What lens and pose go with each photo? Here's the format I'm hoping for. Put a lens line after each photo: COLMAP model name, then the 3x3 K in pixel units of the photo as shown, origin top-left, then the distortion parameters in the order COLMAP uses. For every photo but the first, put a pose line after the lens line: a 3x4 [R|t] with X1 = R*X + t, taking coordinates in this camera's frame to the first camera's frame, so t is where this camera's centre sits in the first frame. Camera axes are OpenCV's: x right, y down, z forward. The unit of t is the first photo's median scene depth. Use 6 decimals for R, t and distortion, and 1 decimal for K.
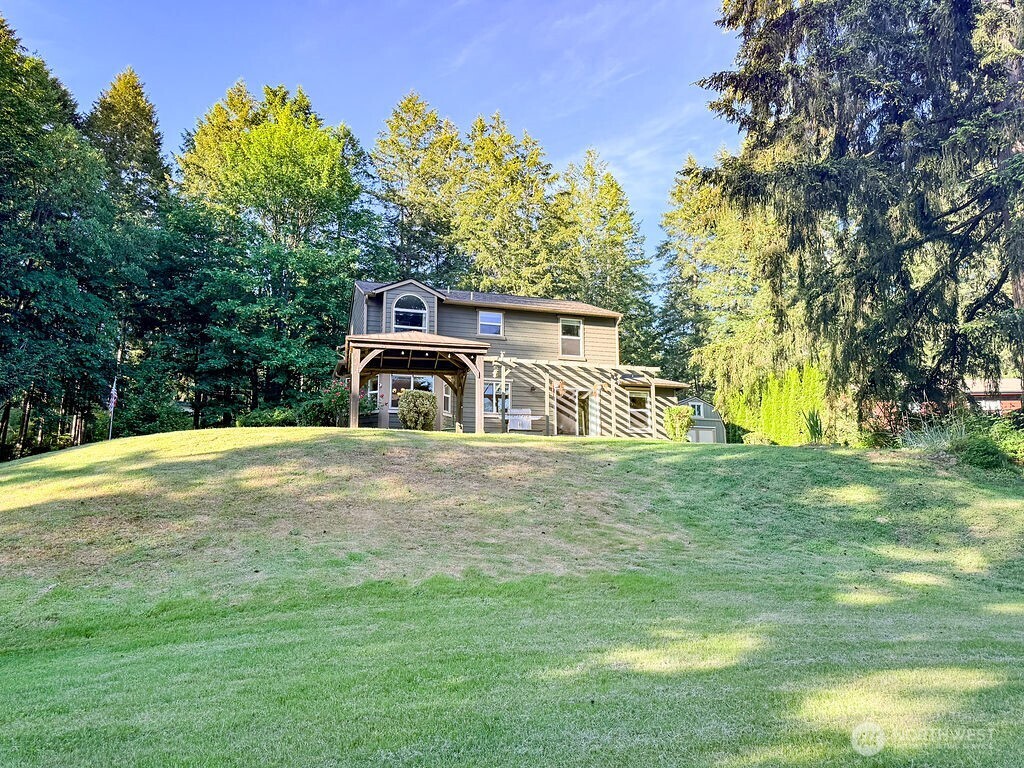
lens RADIAL K [[724.8, 0, 515.9], [0, 724.8, 388.3], [0, 0, 1]] dist [0.050591, -0.058824]
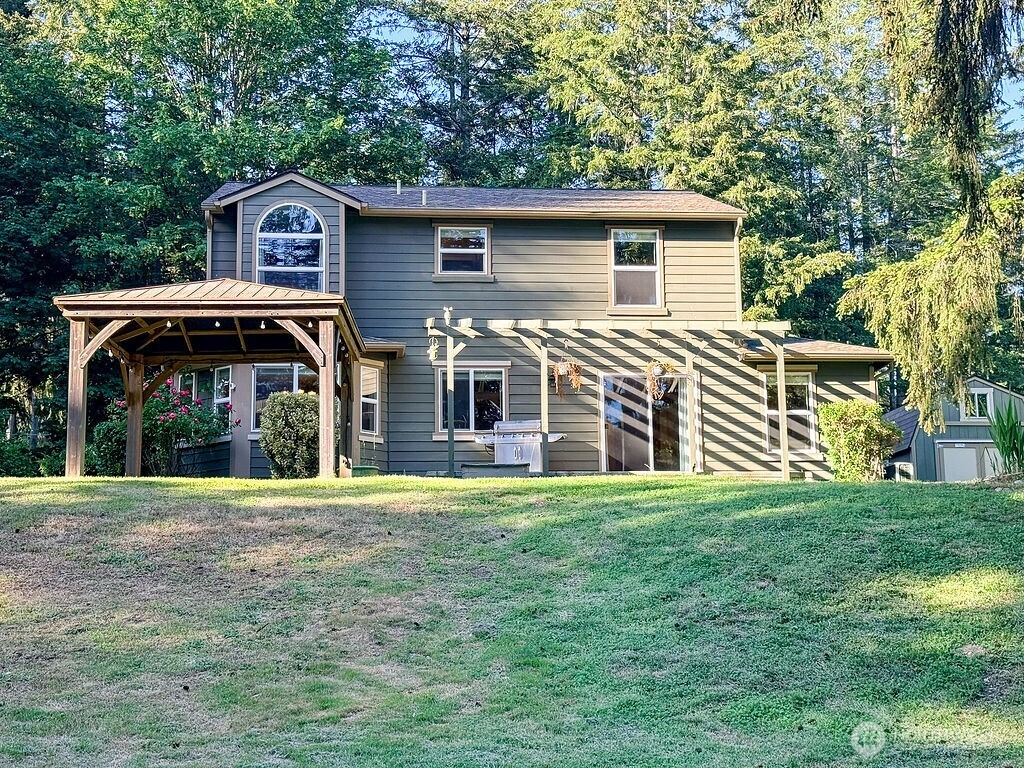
lens RADIAL K [[1455.0, 0, 504.9], [0, 1455.0, 378.7], [0, 0, 1]] dist [0.102458, 0.000000]
pose [[0.977631, -0.047537, -0.204884, 0.187949], [0.047917, 0.998846, -0.003107, 0.002300], [0.204795, -0.006780, 0.978781, 0.031583]]
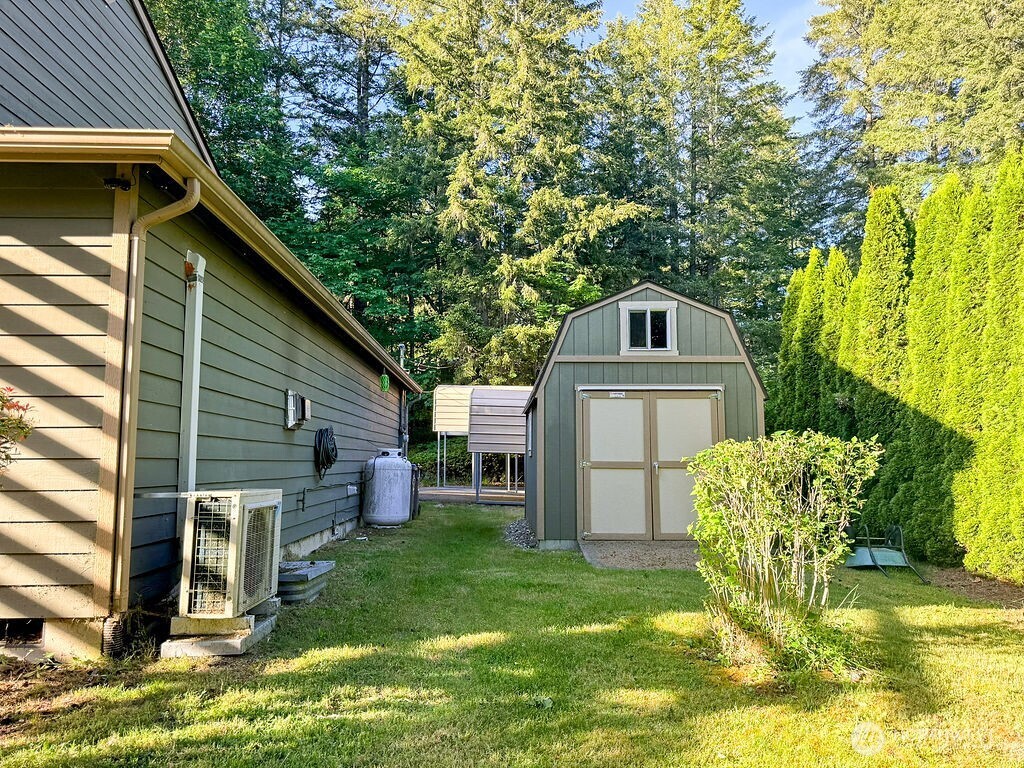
lens RADIAL K [[724.8, 0, 517.0], [0, 724.8, 384.8], [0, 0, 1]] dist [0.050591, -0.058824]
pose [[0.960786, -0.029806, -0.275683, 0.352256], [0.049895, 0.996562, 0.066142, 0.038716], [0.272764, -0.077304, 0.958970, 0.904316]]
